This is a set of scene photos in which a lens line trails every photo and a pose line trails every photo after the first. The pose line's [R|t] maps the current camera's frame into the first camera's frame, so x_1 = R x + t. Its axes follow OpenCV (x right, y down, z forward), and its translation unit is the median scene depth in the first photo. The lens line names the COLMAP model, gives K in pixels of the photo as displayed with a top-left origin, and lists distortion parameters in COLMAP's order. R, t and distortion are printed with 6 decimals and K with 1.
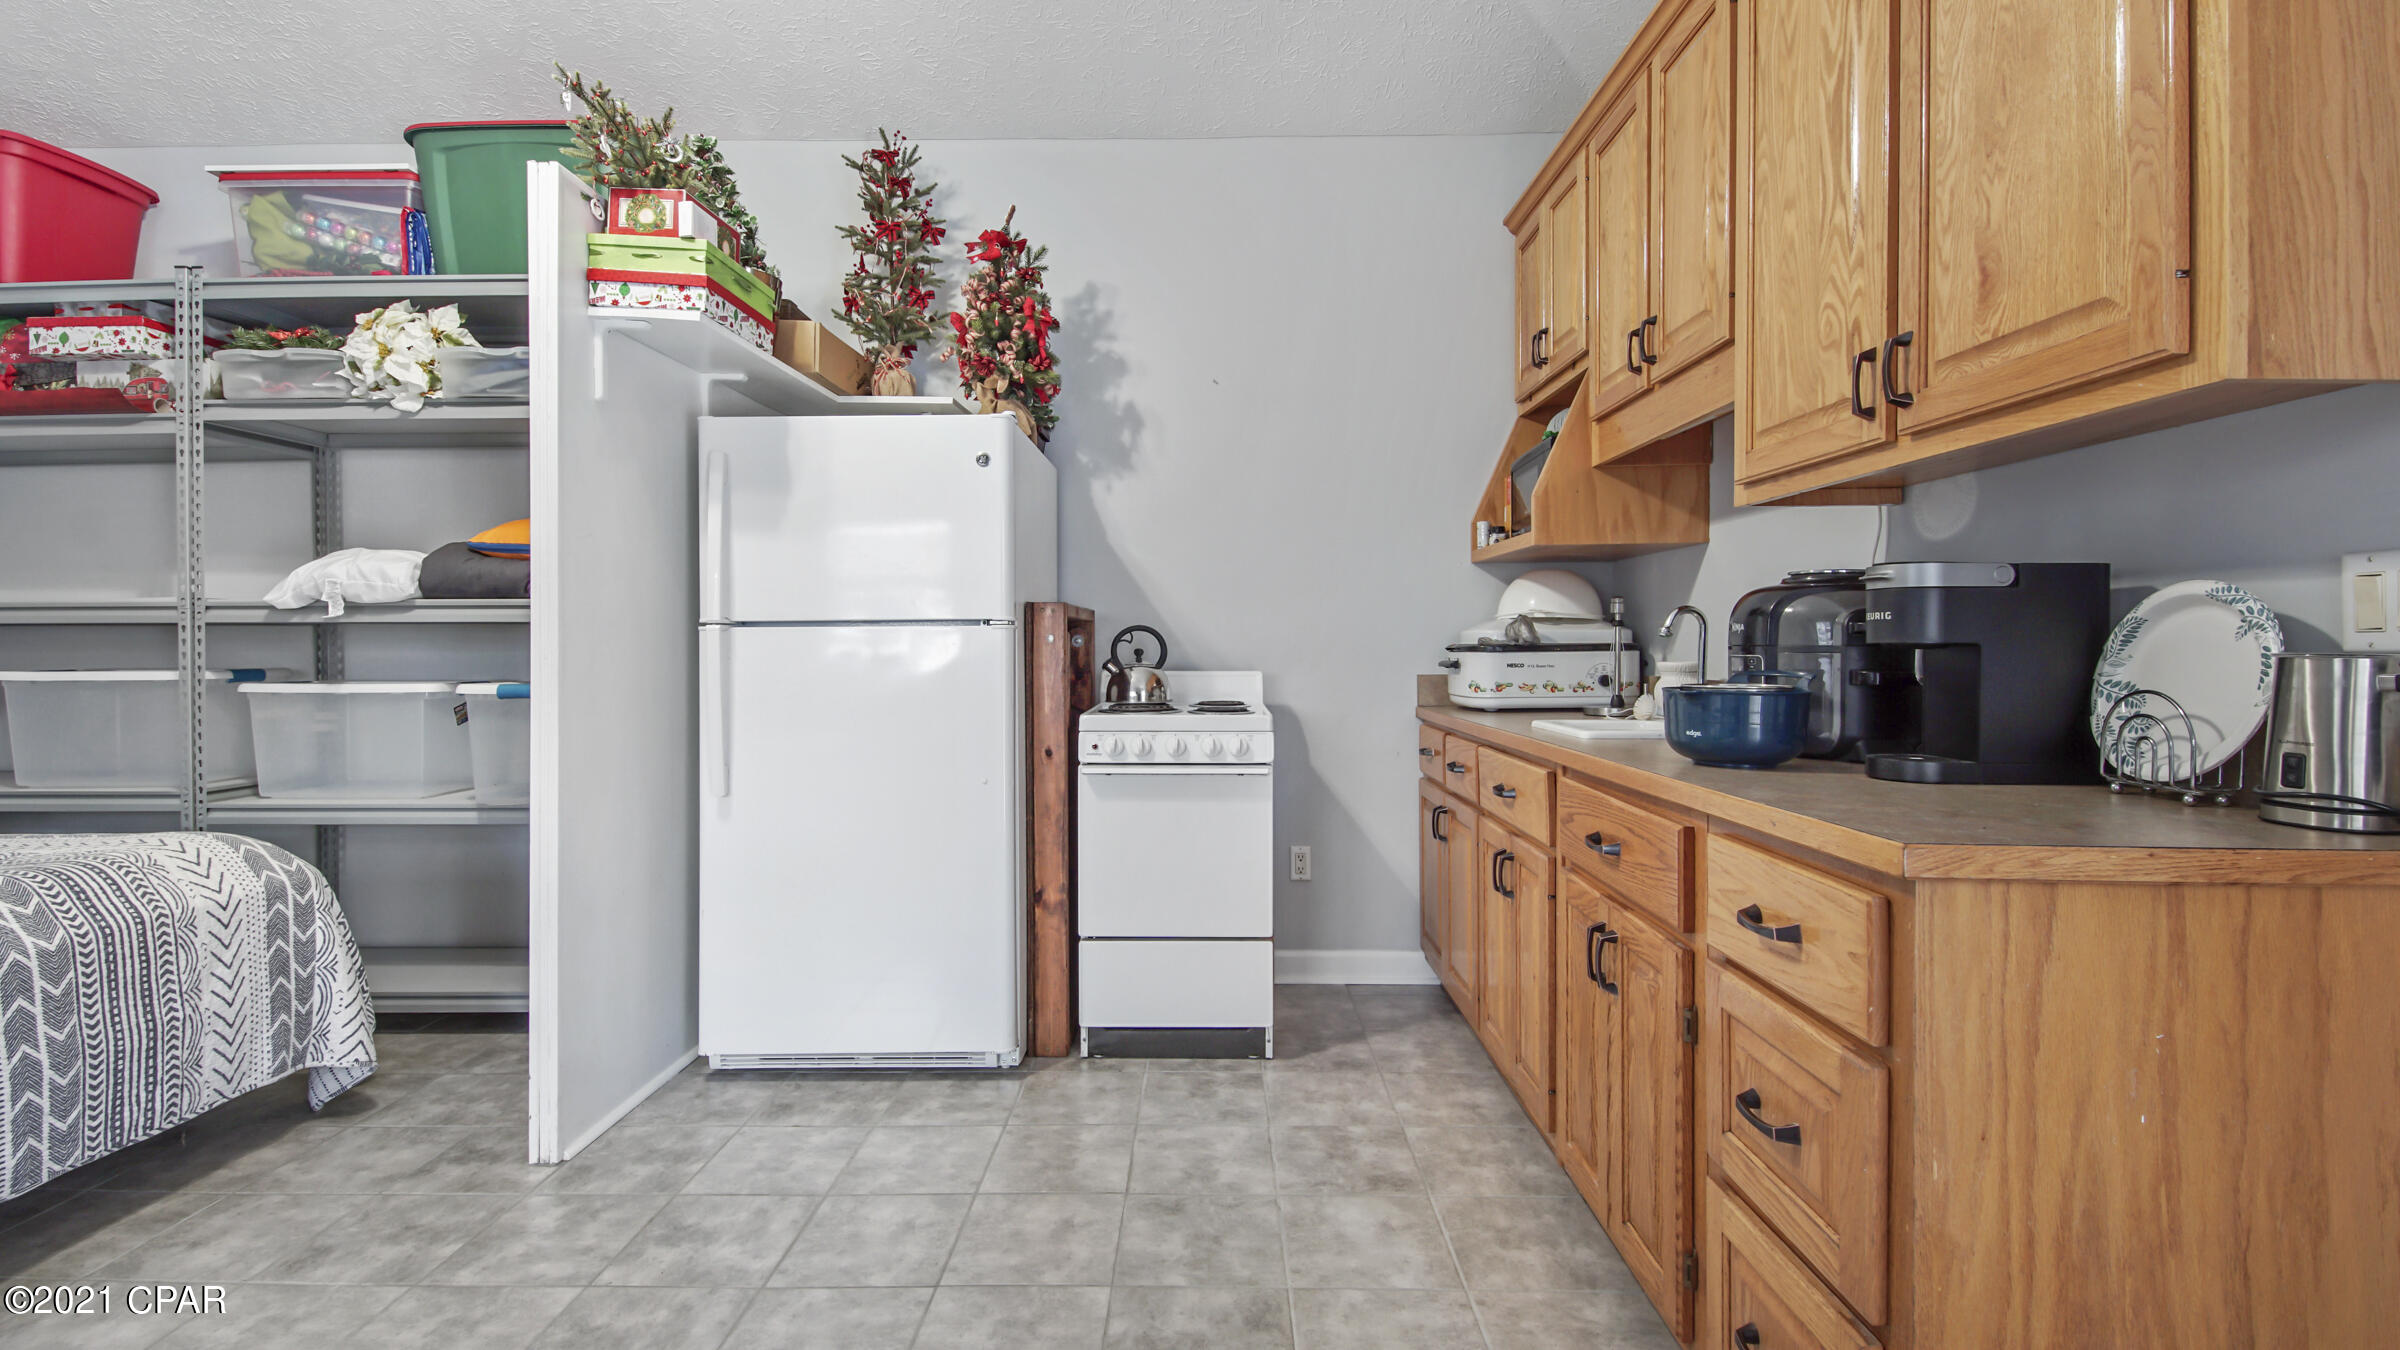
lens RADIAL K [[1034.2, 0, 1210.2], [0, 1034.2, 652.7], [0, 0, 1]] dist [-0.001805, -0.000575]
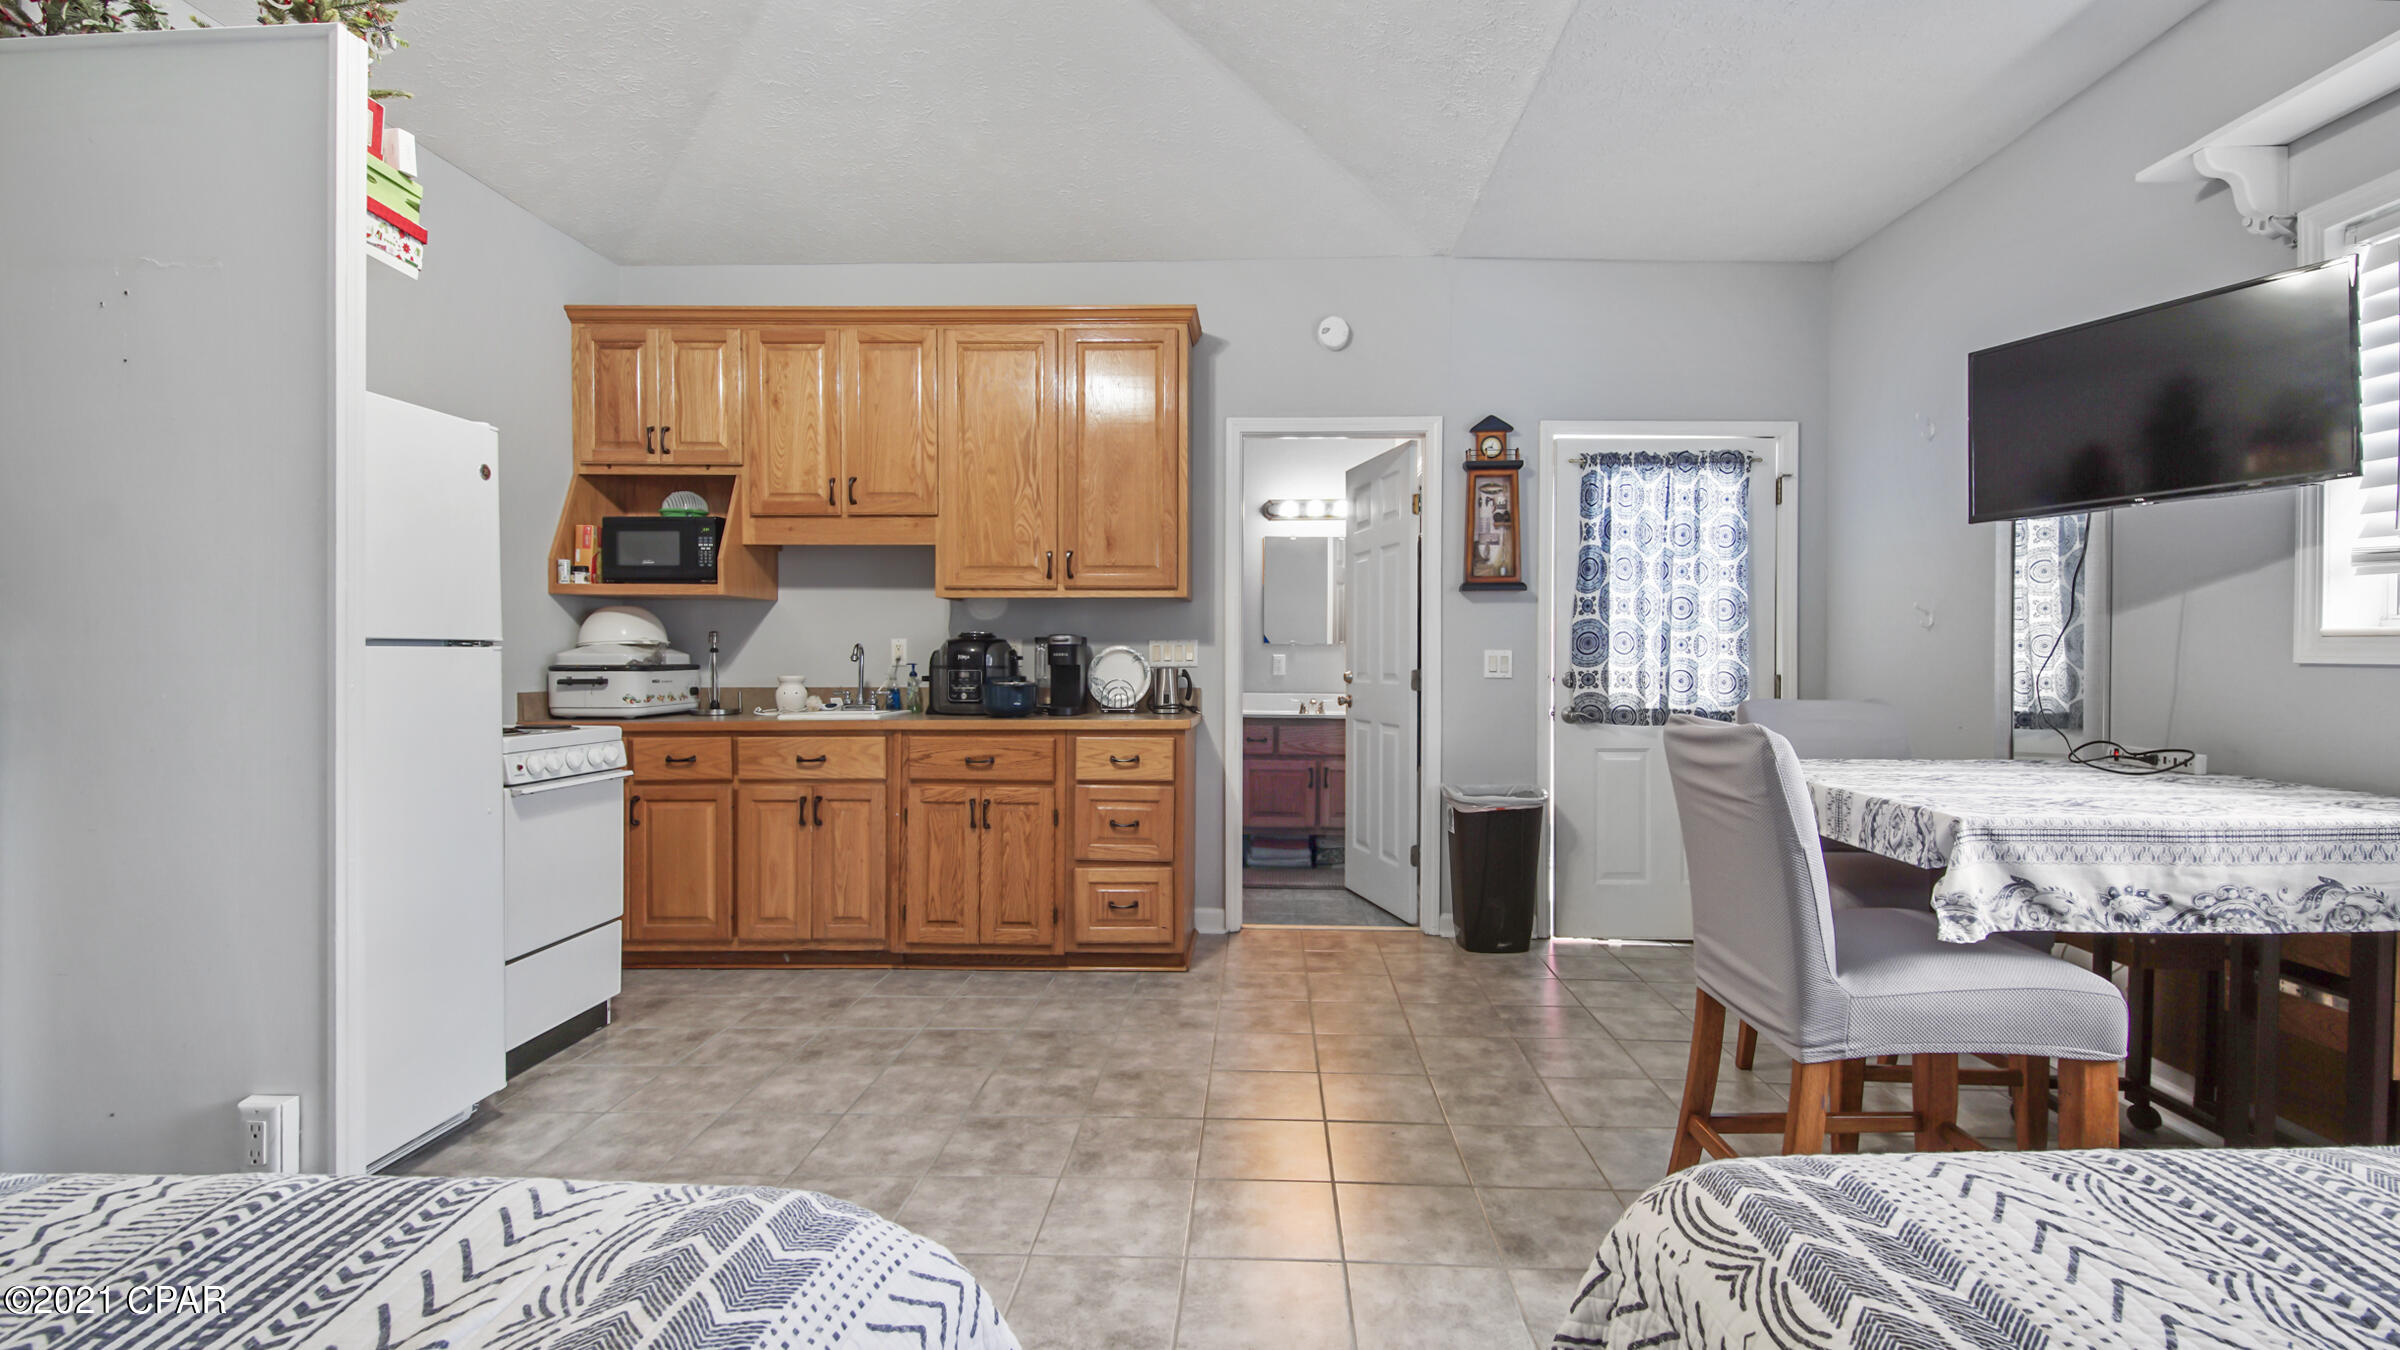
lens RADIAL K [[1034.2, 0, 1212.7], [0, 1034.2, 669.1], [0, 0, 1]] dist [-0.001805, -0.000575]
pose [[0.038635, -0.006792, 0.999230, -1.108644], [0.009217, 0.999937, 0.006440, -0.005422], [-0.999211, 0.008961, 0.038695, 0.278071]]
